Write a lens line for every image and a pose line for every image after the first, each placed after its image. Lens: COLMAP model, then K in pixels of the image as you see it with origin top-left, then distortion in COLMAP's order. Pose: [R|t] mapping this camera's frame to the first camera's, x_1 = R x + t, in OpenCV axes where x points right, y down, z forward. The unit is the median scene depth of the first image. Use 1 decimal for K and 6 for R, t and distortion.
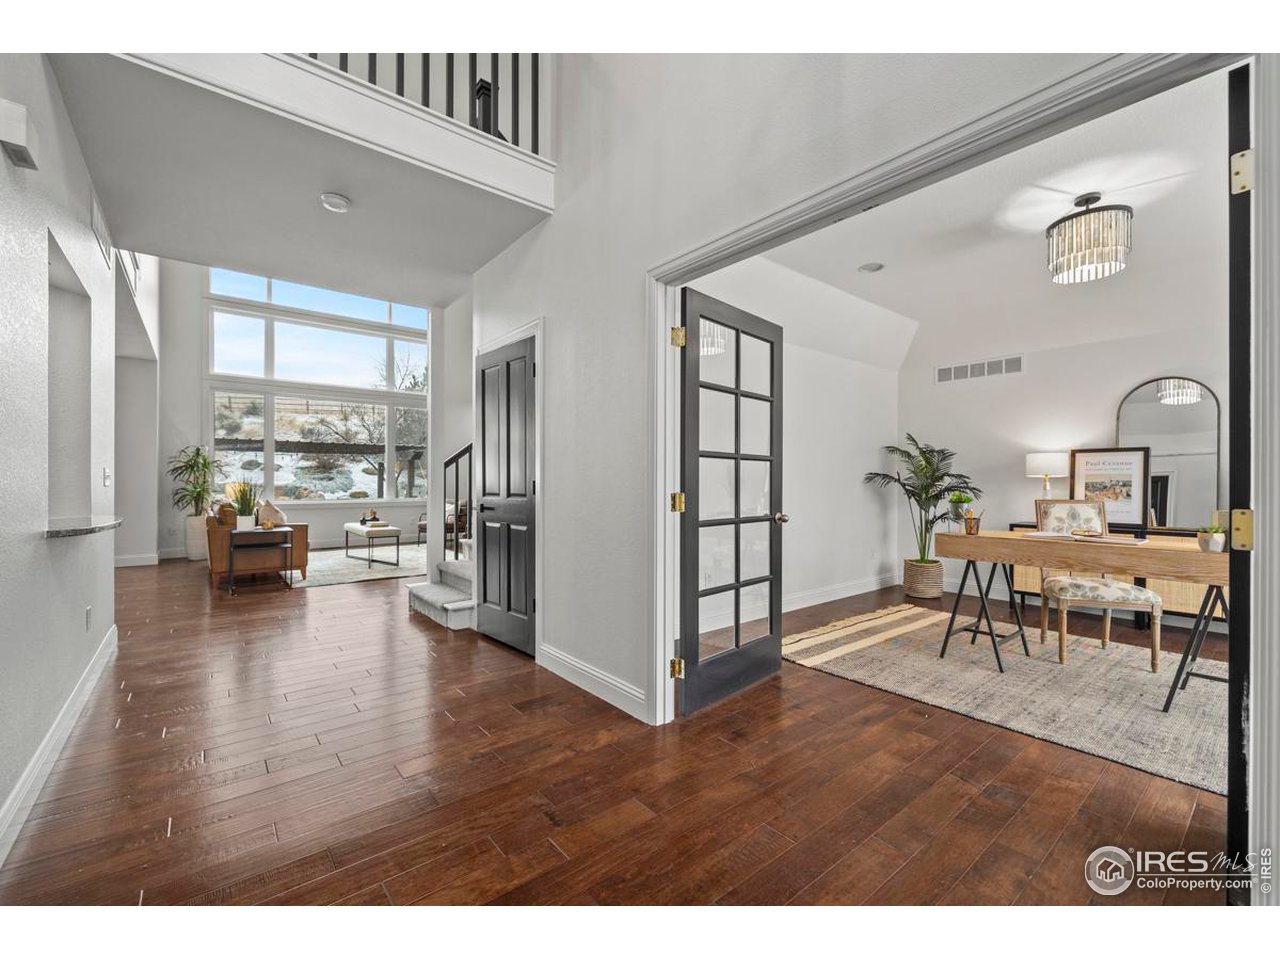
lens RADIAL K [[546.4, 0, 641.0], [0, 546.4, 480.8], [0, 0, 1]] dist [-0.003066, -0.000274]
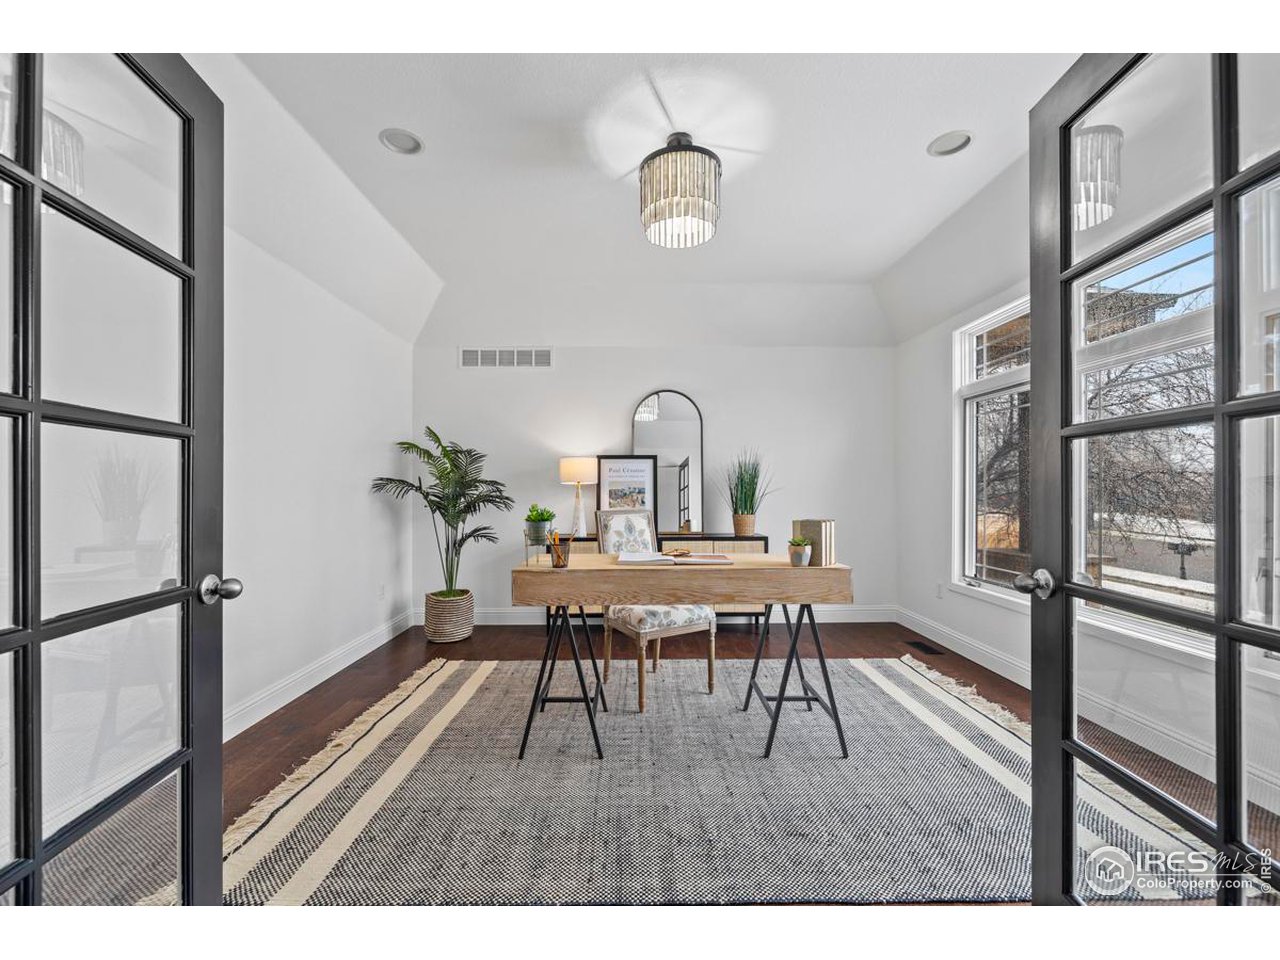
lens RADIAL K [[546.4, 0, 640.5], [0, 546.4, 485.9], [0, 0, 1]] dist [-0.003066, -0.000274]
pose [[0.624250, -0.000127, 0.781225, 0.099264], [0.003443, 0.999991, -0.002588, -0.001146], [-0.781217, 0.004306, 0.624244, 0.368672]]
